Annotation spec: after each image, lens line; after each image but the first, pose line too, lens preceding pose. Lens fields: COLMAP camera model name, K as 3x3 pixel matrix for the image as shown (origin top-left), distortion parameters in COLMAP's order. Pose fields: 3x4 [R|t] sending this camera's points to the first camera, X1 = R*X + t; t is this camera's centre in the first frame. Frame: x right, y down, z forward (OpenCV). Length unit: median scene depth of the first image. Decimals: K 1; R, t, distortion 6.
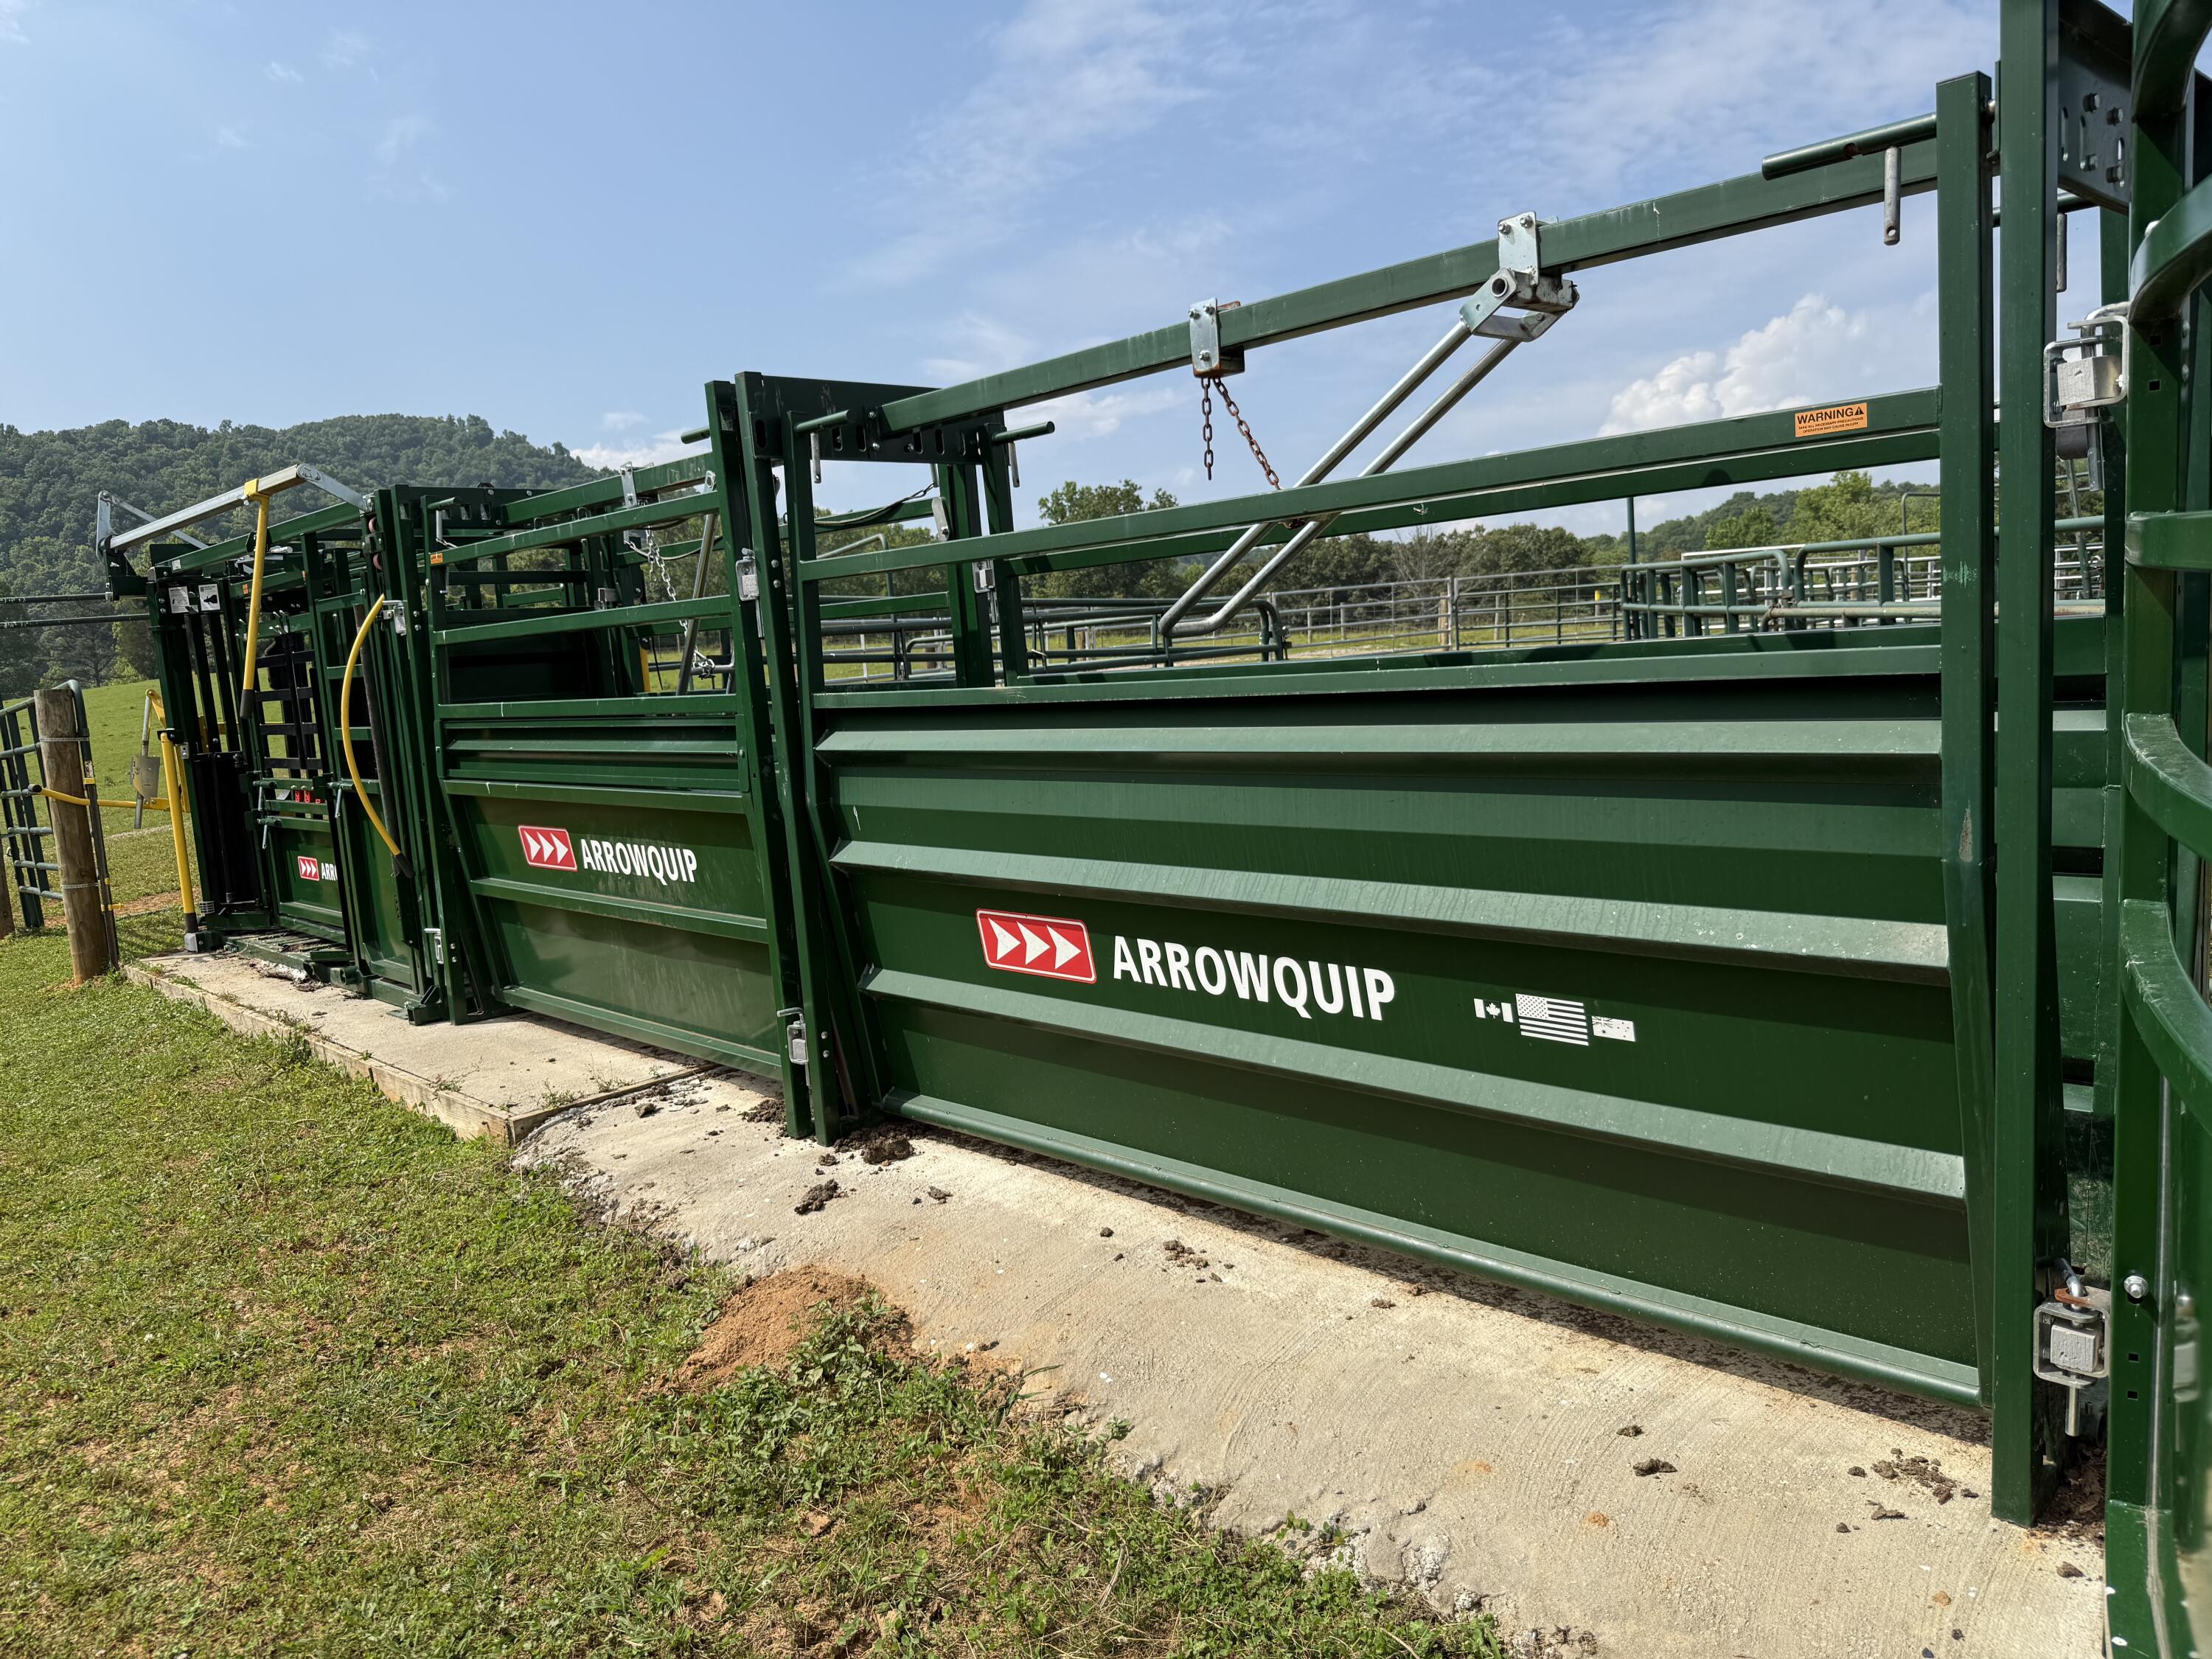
lens RADIAL K [[1593.0, 0, 1110.2], [0, 1593.0, 826.9], [0, 0, 1]] dist [0.061544, -0.059841]
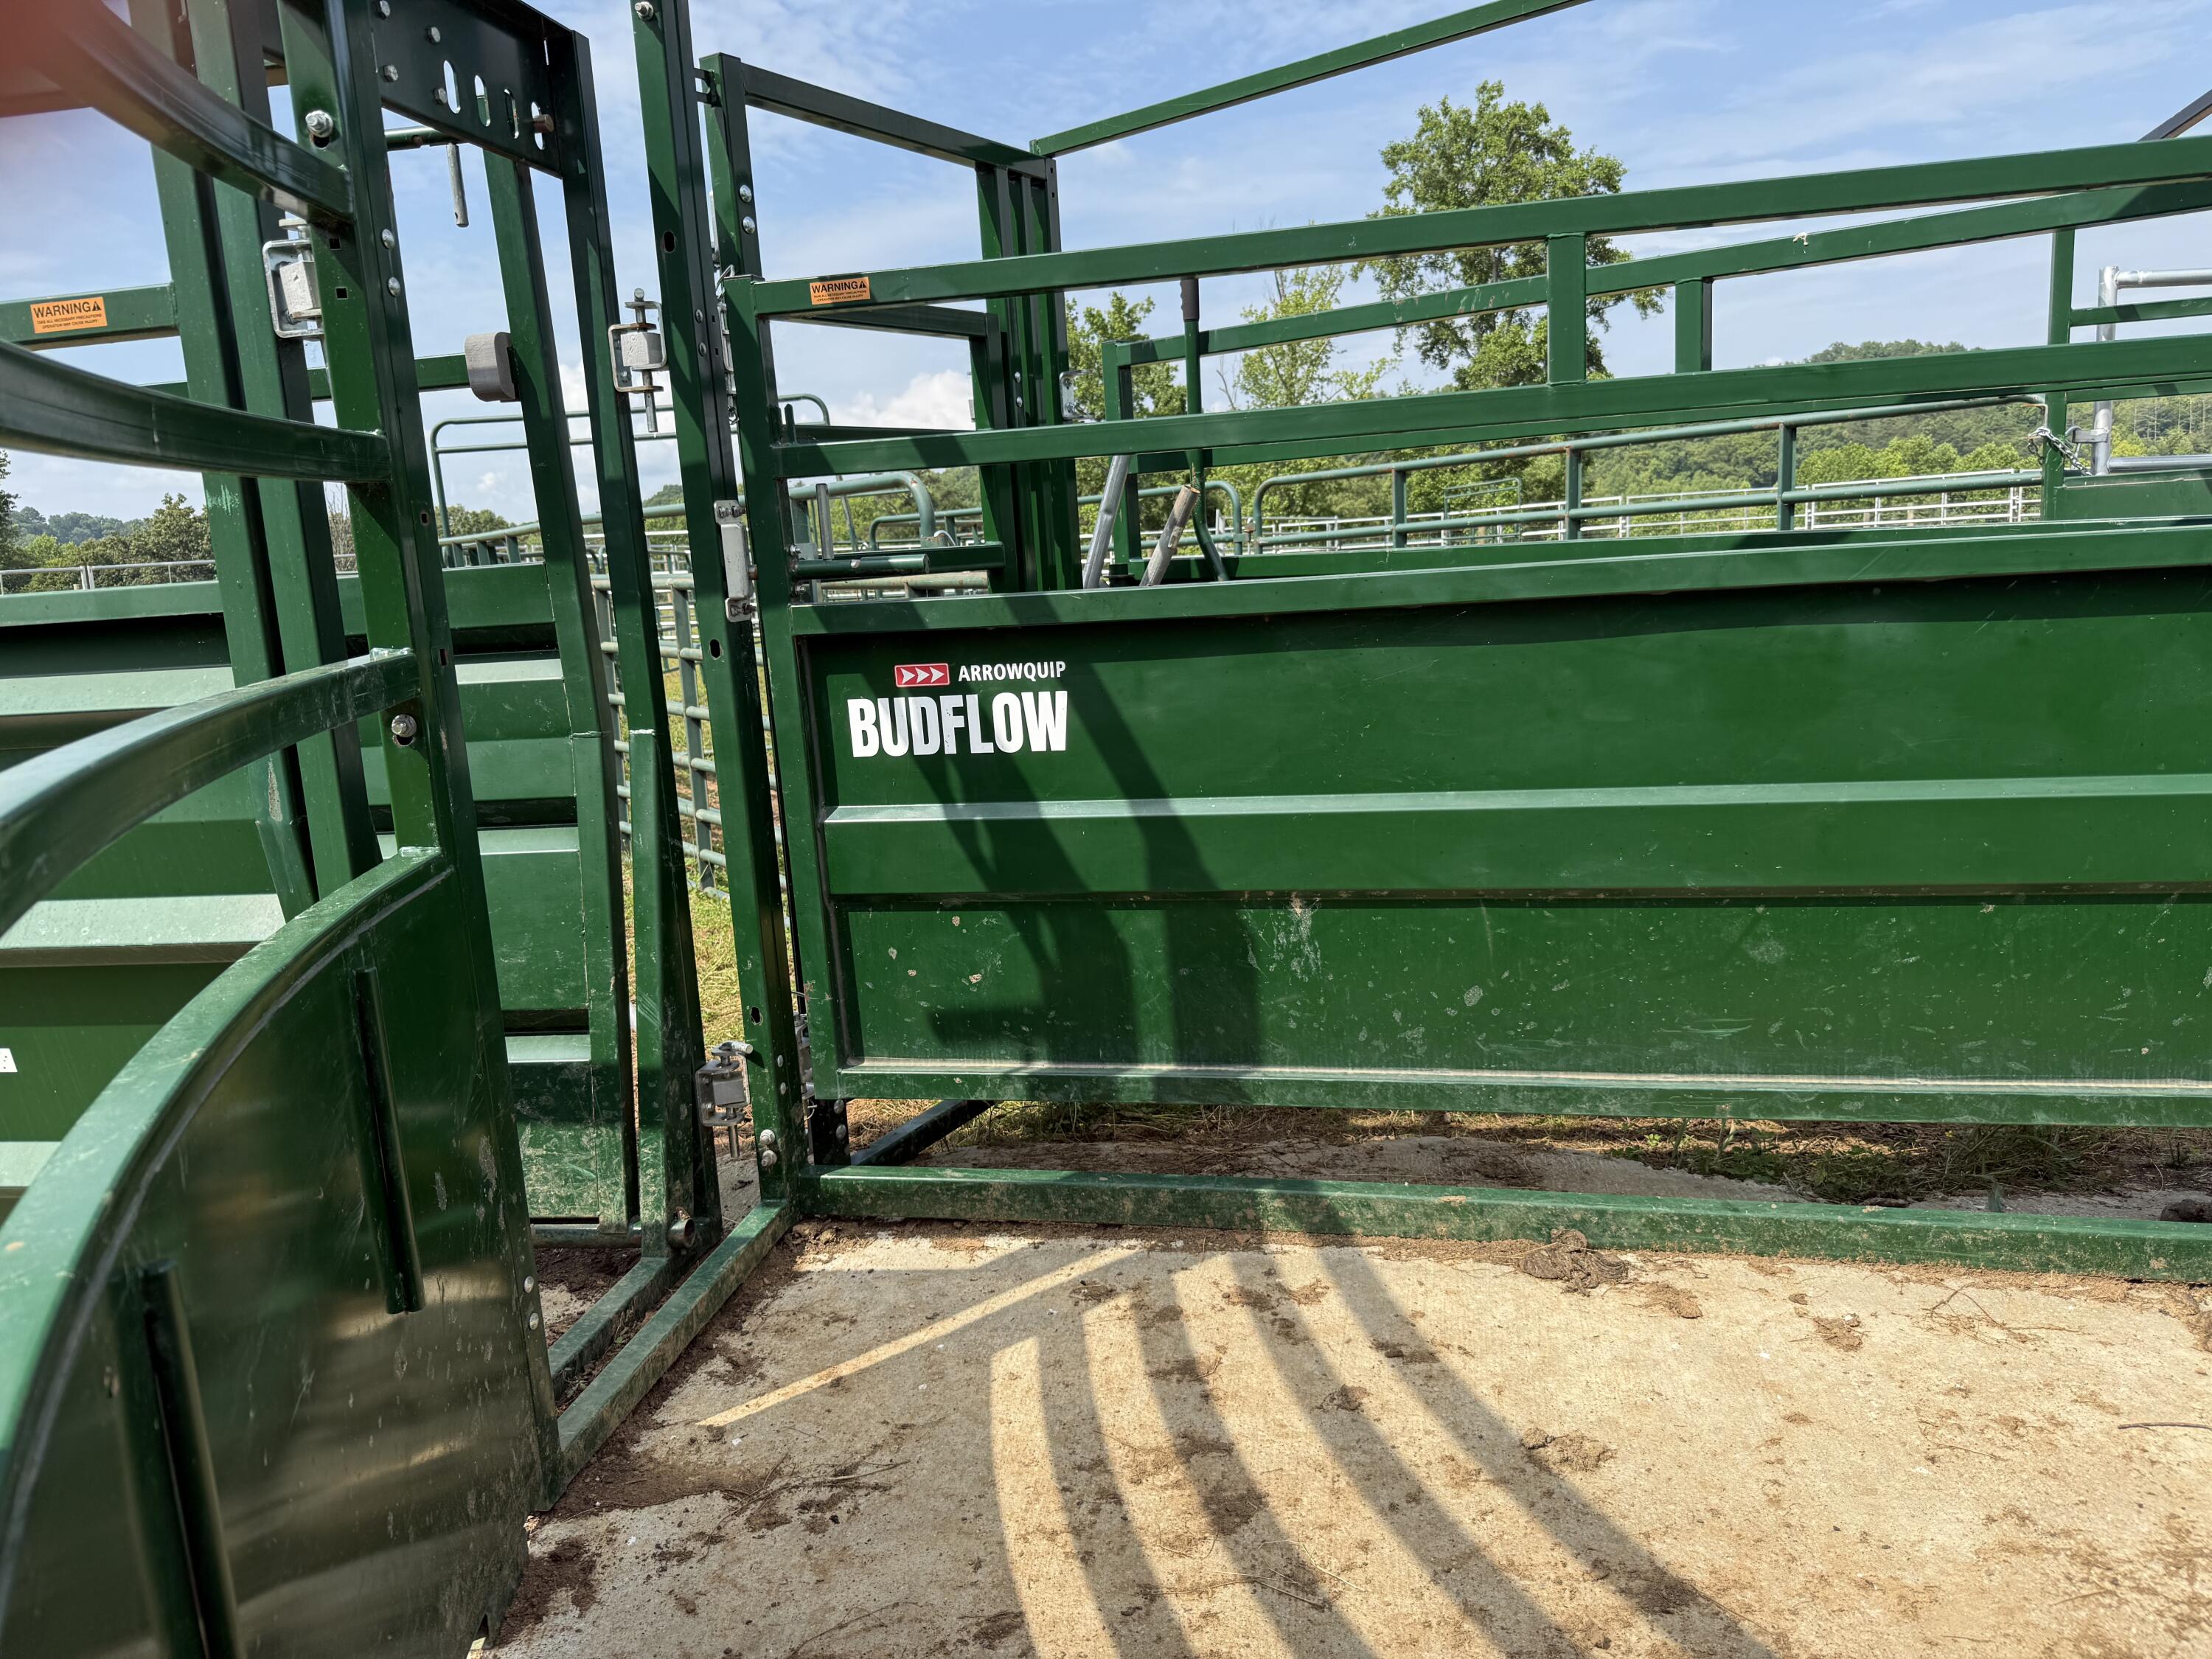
lens RADIAL K [[1593.0, 0, 1099.4], [0, 1593.0, 827.9], [0, 0, 1]] dist [0.061544, -0.059841]
pose [[0.824710, -0.084014, 0.559281, 0.373670], [0.080179, 0.996285, 0.031428, 0.031075], [-0.559844, 0.018924, 0.828382, -0.002182]]
